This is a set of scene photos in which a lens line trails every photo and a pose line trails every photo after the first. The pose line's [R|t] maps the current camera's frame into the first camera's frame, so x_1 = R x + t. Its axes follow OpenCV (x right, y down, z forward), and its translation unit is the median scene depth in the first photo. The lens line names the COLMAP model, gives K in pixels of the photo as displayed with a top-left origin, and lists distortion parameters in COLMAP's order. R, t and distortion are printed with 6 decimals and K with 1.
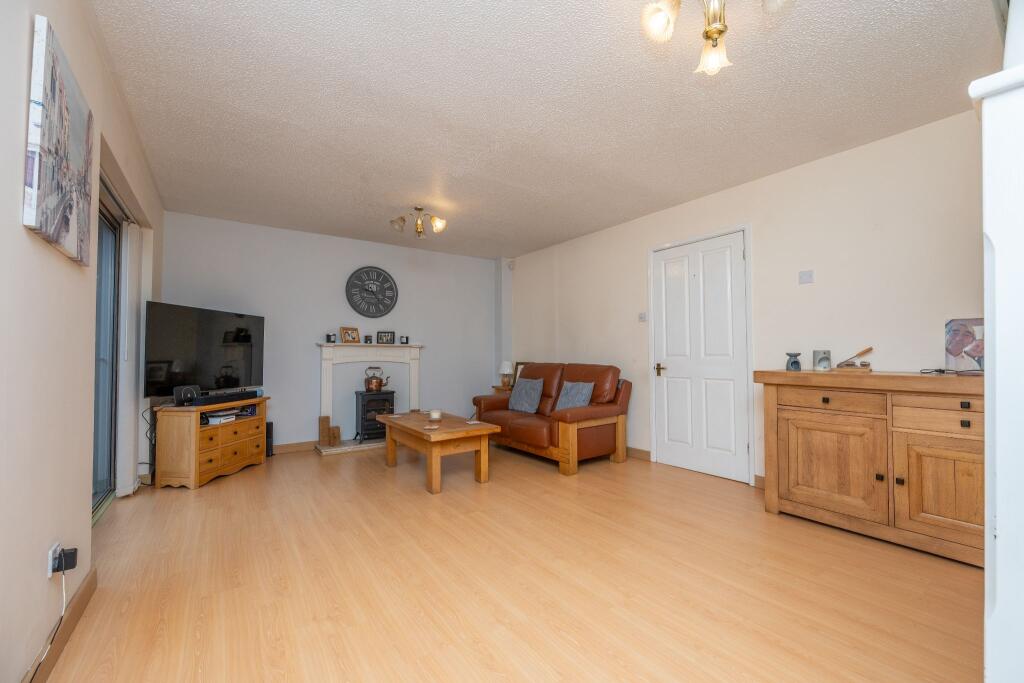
lens RADIAL K [[408.3, 0, 518.1], [0, 408.3, 342.8], [0, 0, 1]] dist [-0.001846, -0.000145]
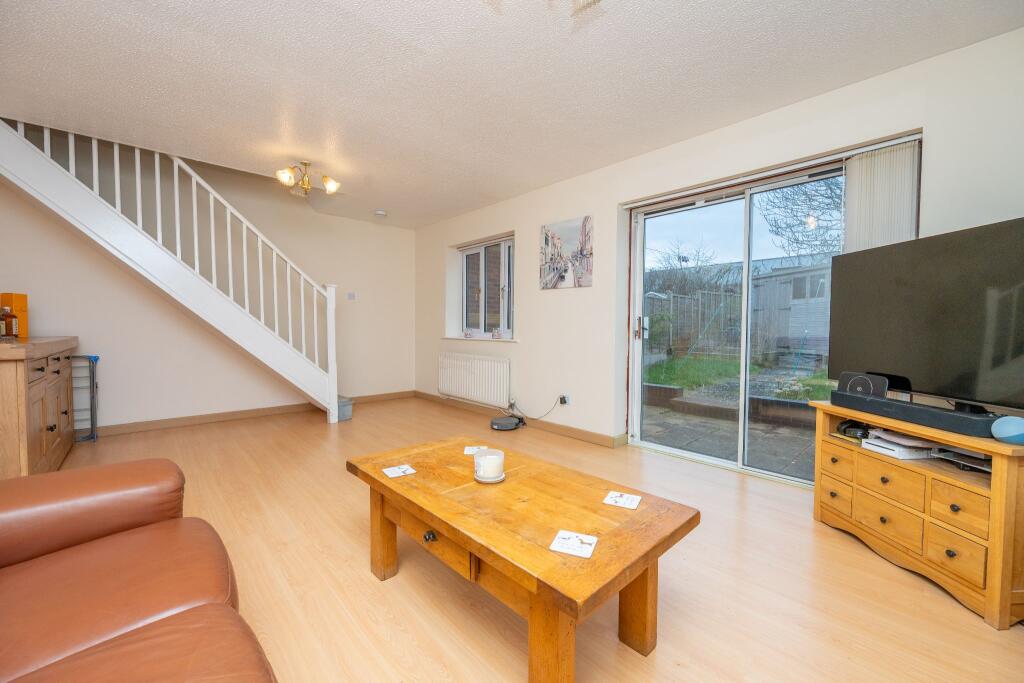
lens RADIAL K [[408.3, 0, 518.1], [0, 408.3, 342.8], [0, 0, 1]] dist [-0.001846, -0.000145]
pose [[-0.991753, 0.000657, -0.128164, -0.131986], [-0.000253, 0.999975, 0.007087, 0.034983], [0.128166, 0.007061, -0.991728, 1.058777]]
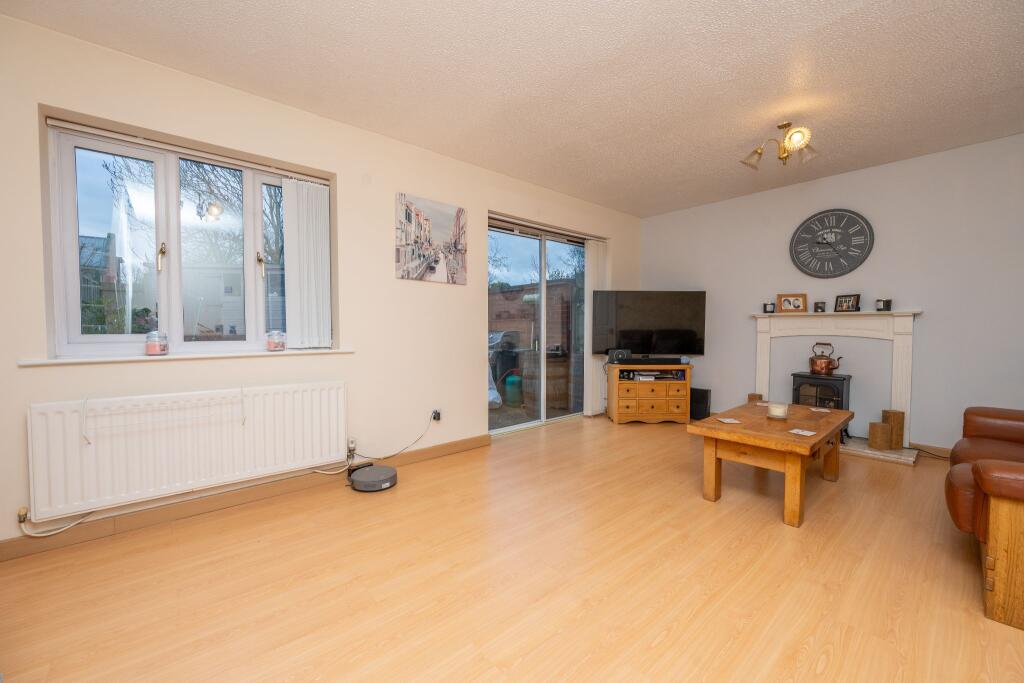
lens RADIAL K [[408.3, 0, 518.1], [0, 408.3, 342.8], [0, 0, 1]] dist [-0.001846, -0.000145]
pose [[0.101973, 0.044438, -0.993794, 0.349556], [0.029512, 0.998427, 0.047674, 0.005531], [0.994349, -0.034190, 0.100501, 0.354017]]
